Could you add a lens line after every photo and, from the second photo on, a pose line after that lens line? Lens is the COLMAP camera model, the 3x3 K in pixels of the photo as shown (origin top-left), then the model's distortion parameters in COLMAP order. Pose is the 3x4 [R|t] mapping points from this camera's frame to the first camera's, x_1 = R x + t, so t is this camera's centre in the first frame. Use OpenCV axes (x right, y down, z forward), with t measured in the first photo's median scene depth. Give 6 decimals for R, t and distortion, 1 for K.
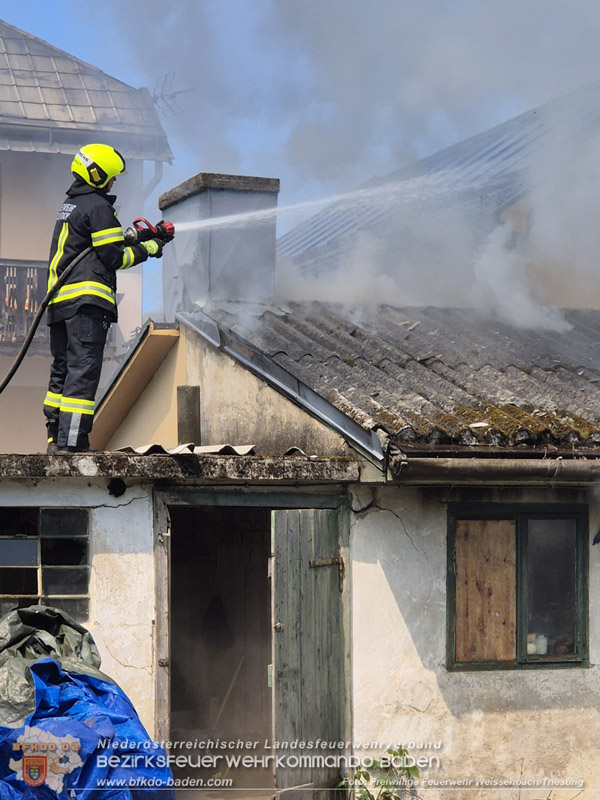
lens RADIAL K [[2137.4, 0, 301.4], [0, 2137.4, 433.2], [0, 0, 1]] dist [-0.756107, 11.342129]
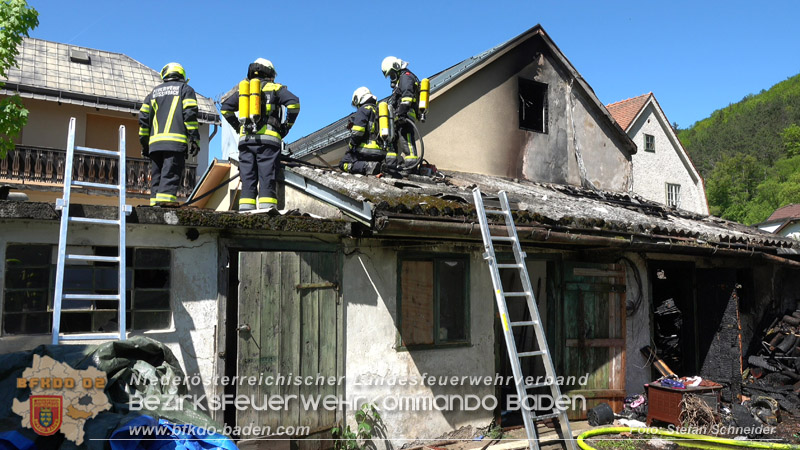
lens RADIAL K [[617.9, 0, 400.0], [0, 617.9, 225.0], [0, 0, 1]] dist [0.003103, -0.000514]
pose [[0.973371, 0.024144, 0.227959, -0.042985], [-0.015383, 0.999076, -0.040130, 0.032658], [-0.228717, 0.035555, 0.972844, 0.529100]]
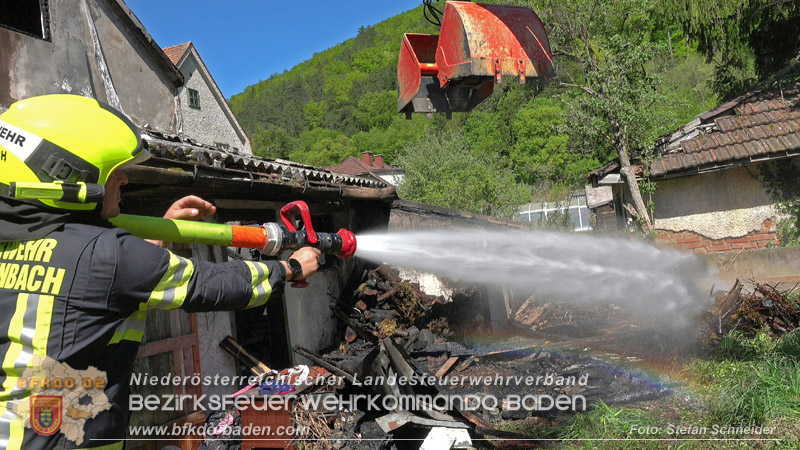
lens RADIAL K [[617.9, 0, 400.0], [0, 617.9, 225.0], [0, 0, 1]] dist [0.003103, -0.000514]
pose [[0.596462, -0.063920, 0.800092, 0.086405], [0.074967, 0.996903, 0.023757, 0.050201], [-0.799133, 0.045810, 0.599407, 0.740851]]
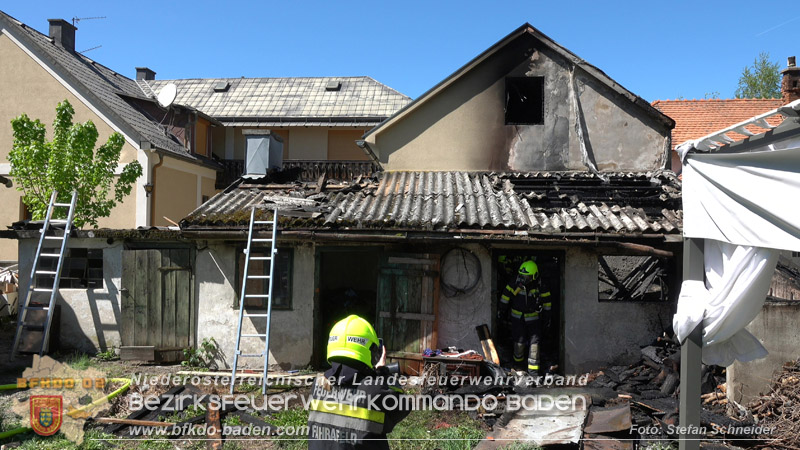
lens RADIAL K [[617.9, 0, 400.0], [0, 617.9, 225.0], [0, 0, 1]] dist [0.003103, -0.000514]
pose [[0.913678, -0.004091, -0.406419, 0.589540], [0.013244, 0.999718, 0.019711, -0.007670], [0.406224, -0.023392, 0.913474, 0.375549]]
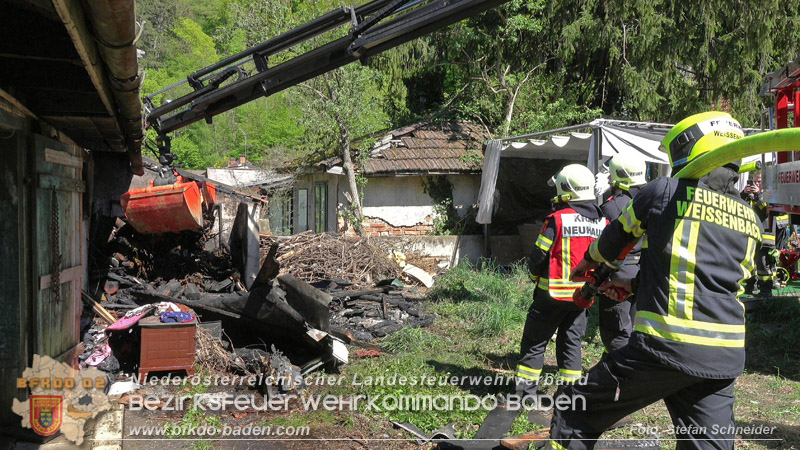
lens RADIAL K [[618.7, 0, 400.0], [0, 618.7, 225.0], [0, 0, 1]] dist [0.012957, -0.000645]
pose [[-0.029946, -0.053123, 0.998139, -0.079314], [-0.067207, 0.996434, 0.051016, 0.058732], [-0.997290, -0.065554, -0.033409, 0.898126]]
